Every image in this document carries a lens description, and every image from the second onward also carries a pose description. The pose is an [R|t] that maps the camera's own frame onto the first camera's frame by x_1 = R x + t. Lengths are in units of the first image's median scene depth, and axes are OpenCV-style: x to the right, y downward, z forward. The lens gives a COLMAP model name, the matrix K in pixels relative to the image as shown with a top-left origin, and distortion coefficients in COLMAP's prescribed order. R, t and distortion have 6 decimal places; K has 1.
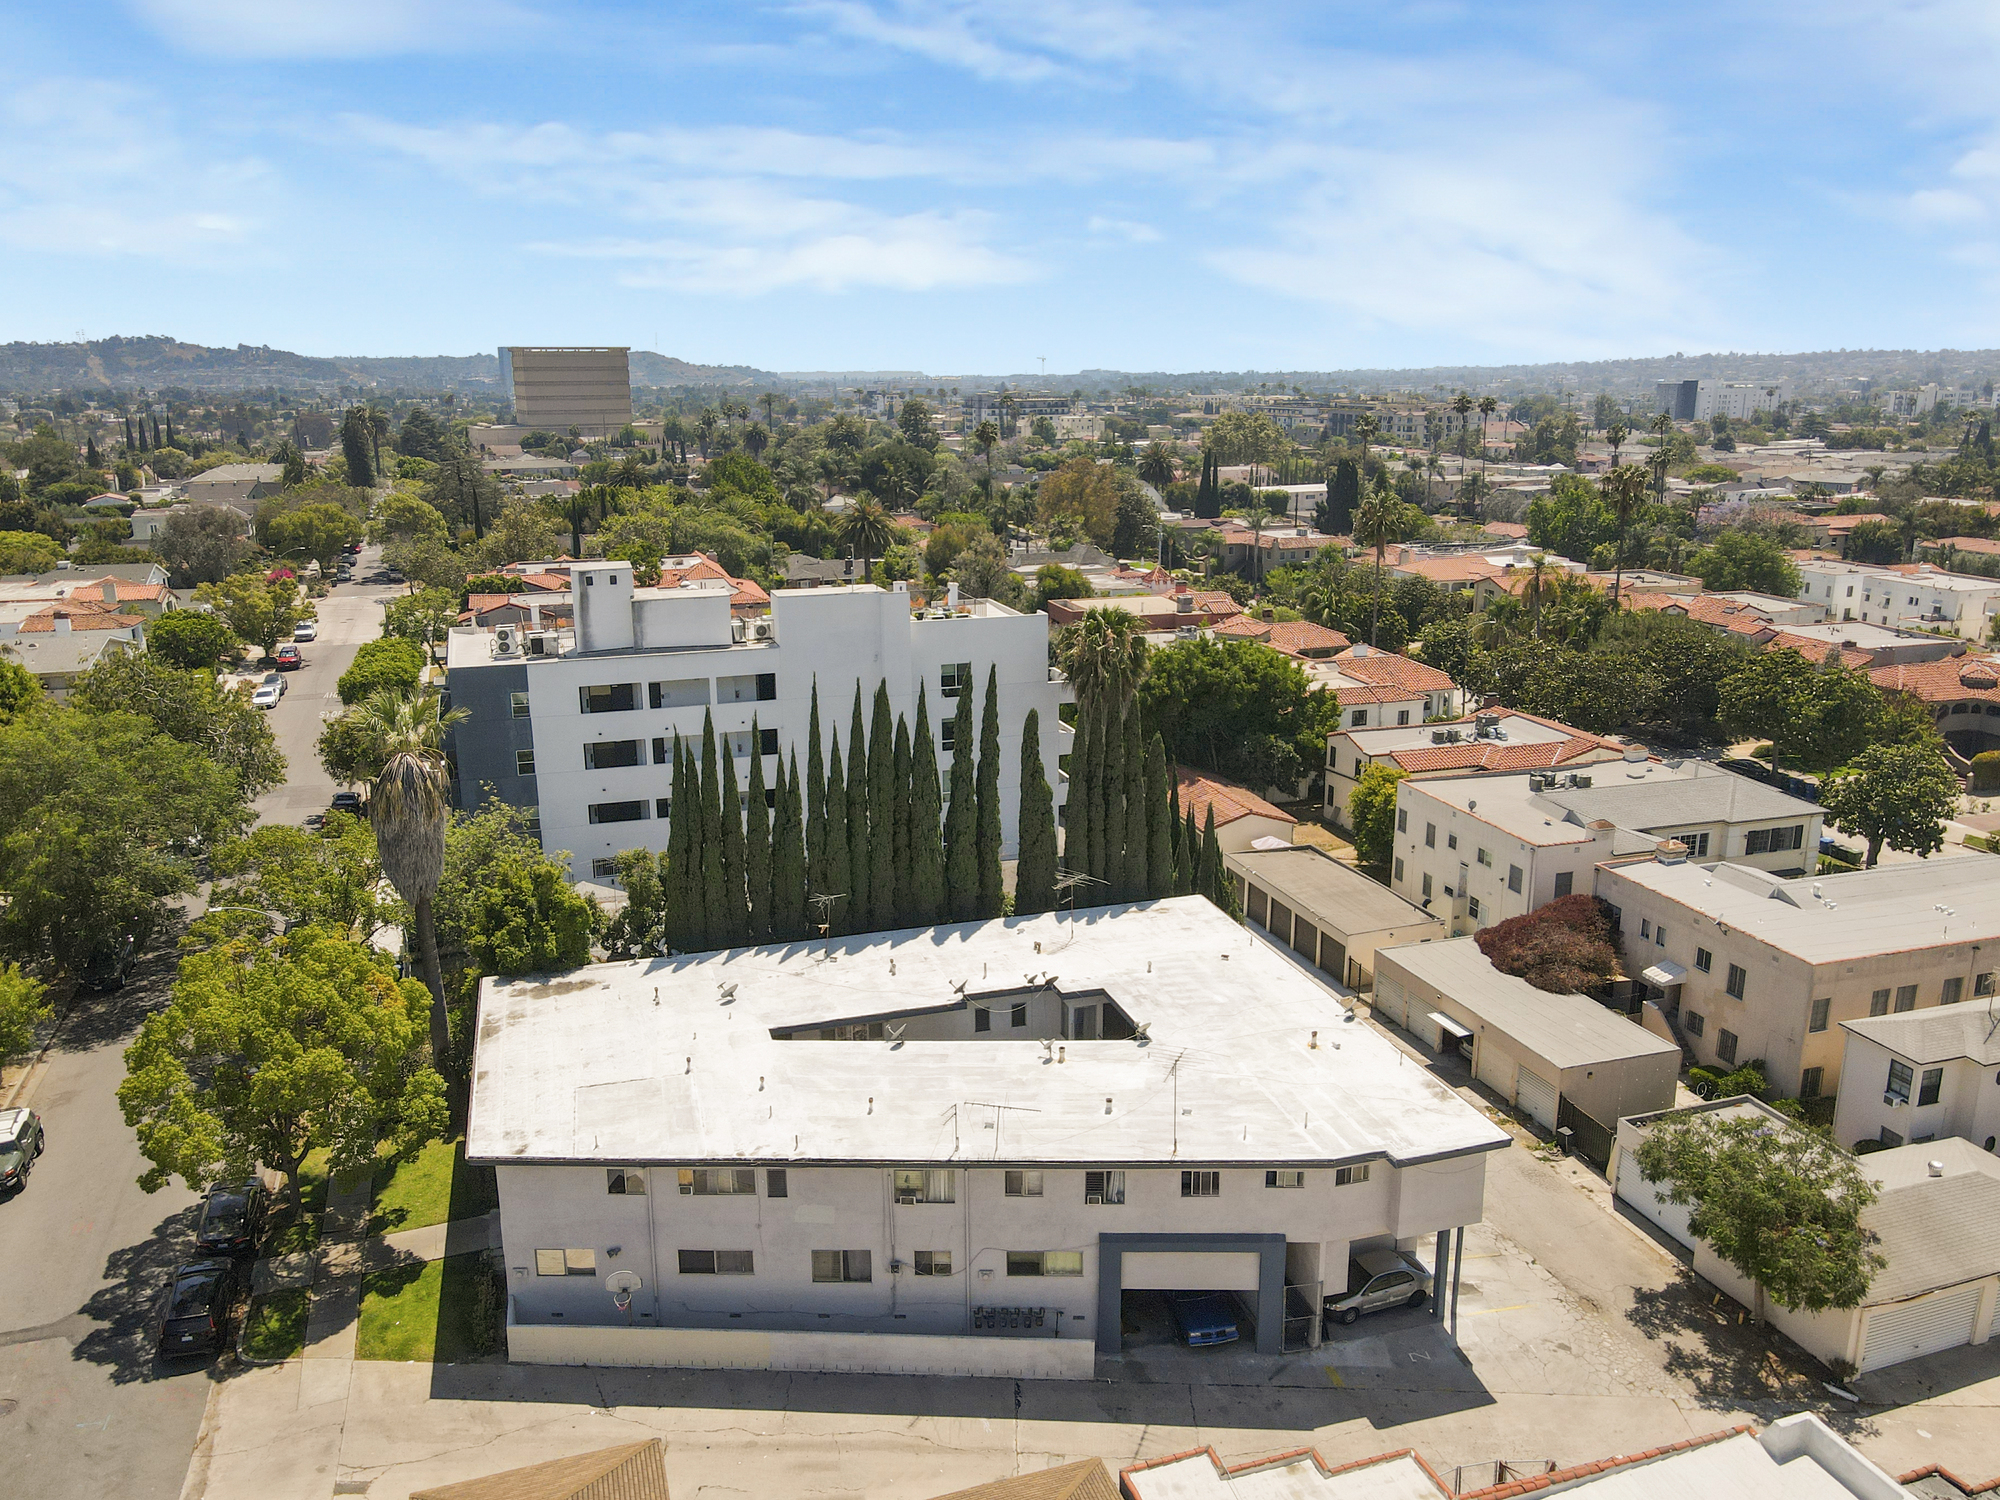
lens RADIAL K [[1455.2, 0, 993.5], [0, 1455.2, 752.0], [0, 0, 1]] dist [0.007354, 0.009644]
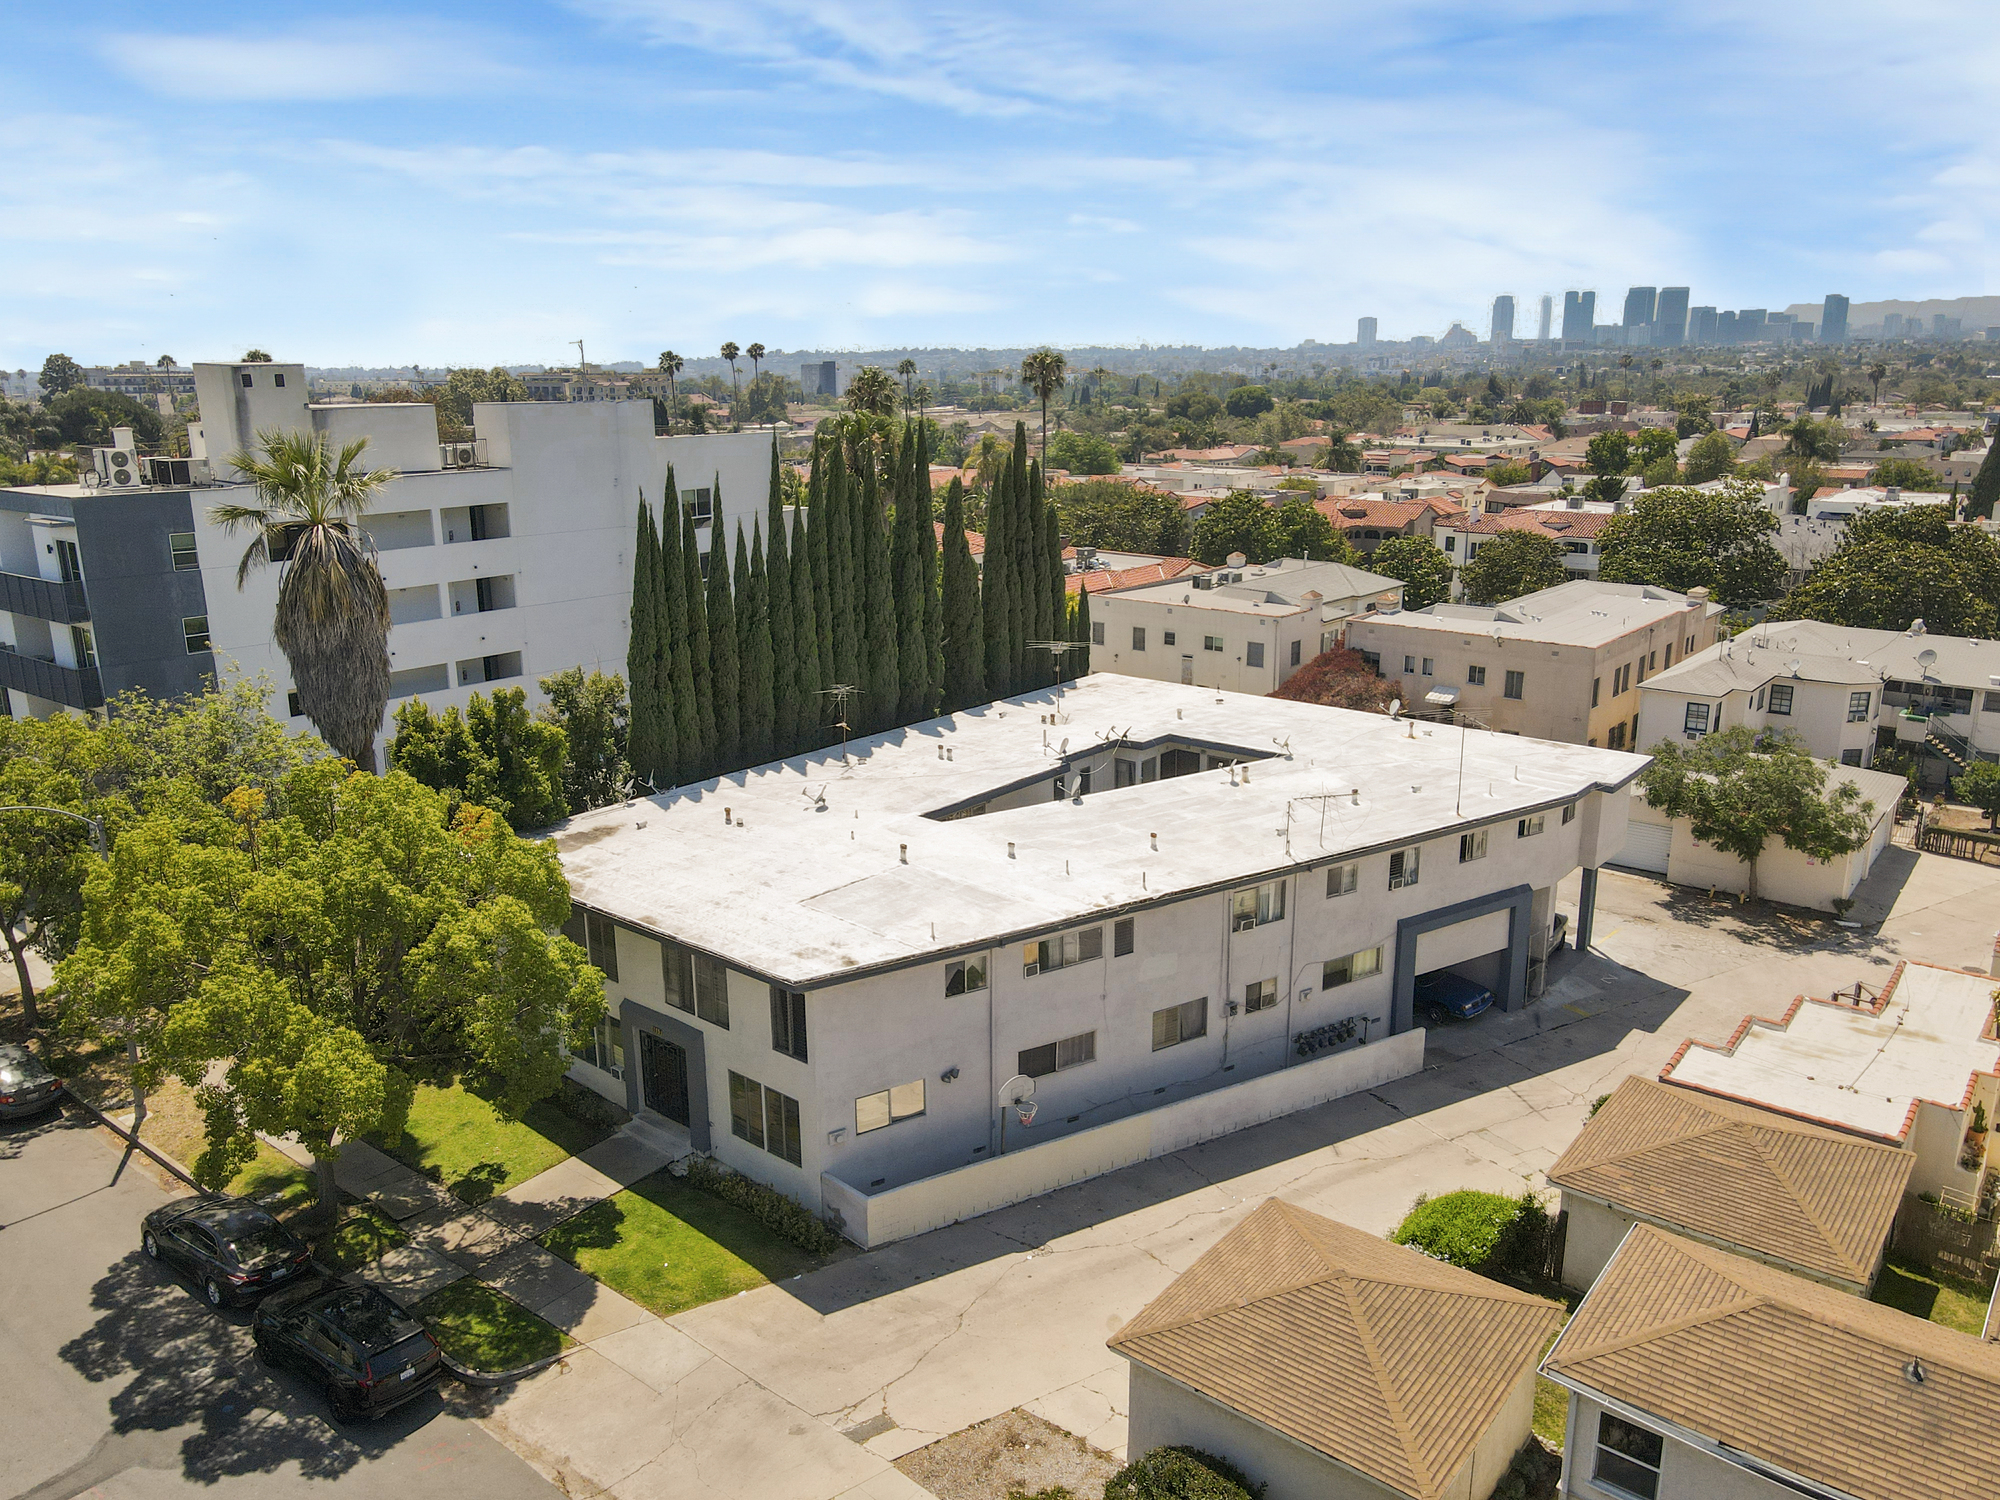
lens RADIAL K [[1455.2, 0, 993.5], [0, 1455.2, 752.0], [0, 0, 1]] dist [0.007354, 0.009644]
pose [[0.841813, -0.139807, 0.521349, -0.612670], [0.138112, 0.989511, 0.042344, 0.142975], [-0.521801, 0.036359, 0.852292, 0.321219]]
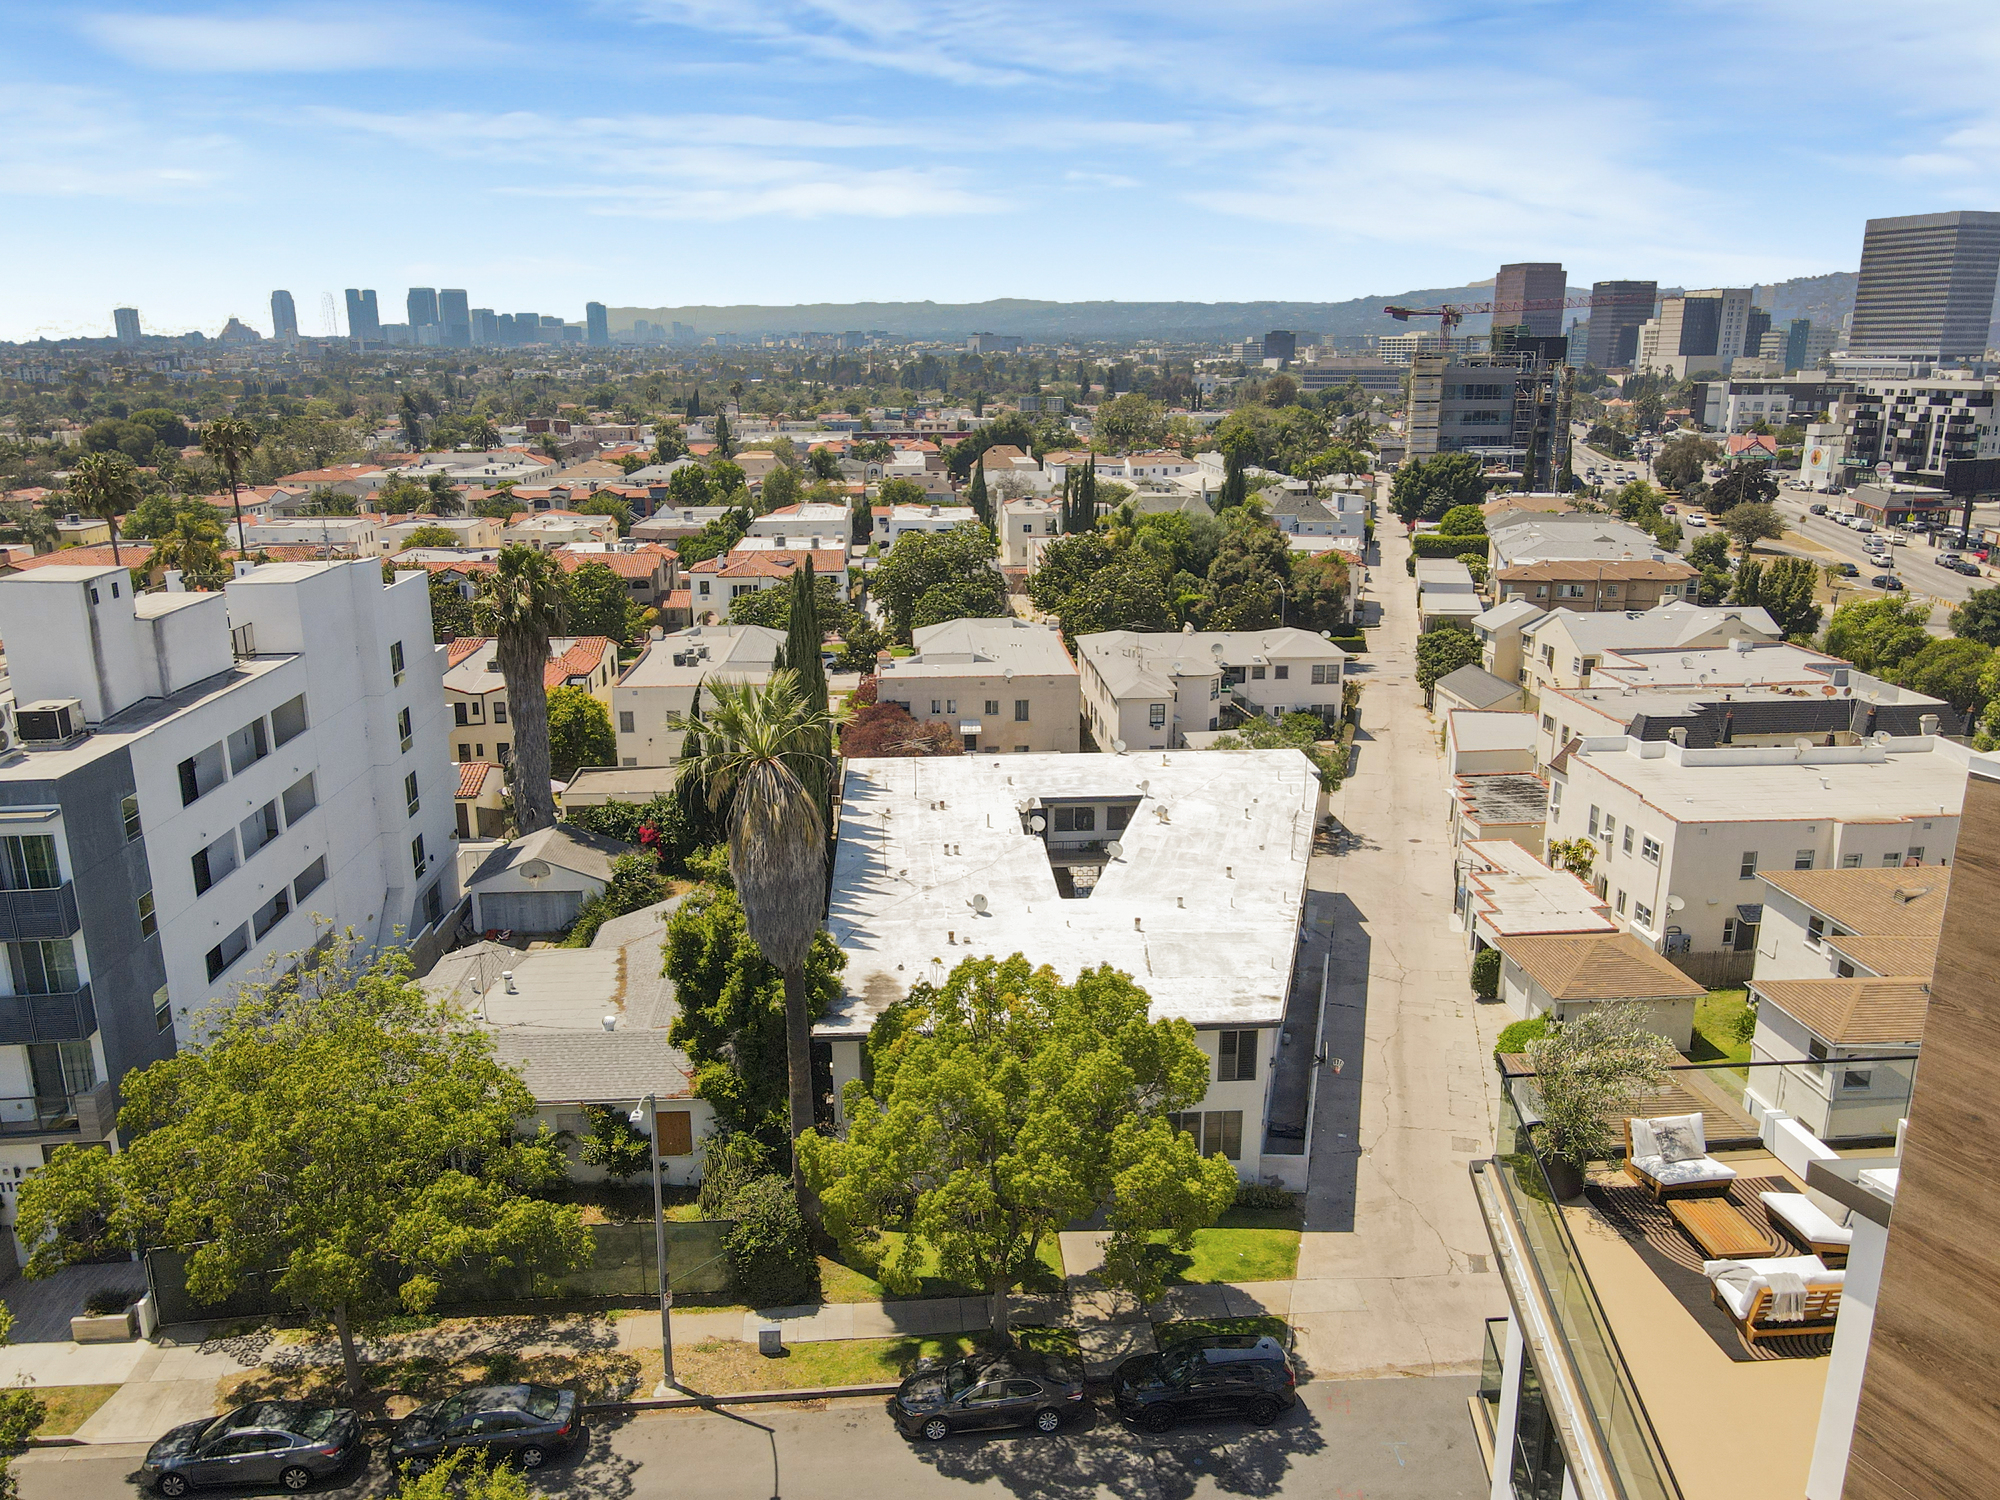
lens RADIAL K [[1461.4, 0, 970.3], [0, 1461.4, 754.0], [0, 0, 1]] dist [-0.004382, 0.002714]
pose [[0.250305, -0.252611, 0.934631, -1.259756], [0.248583, 0.949767, 0.190129, -0.135539], [-0.935710, 0.184743, 0.300526, 0.832188]]
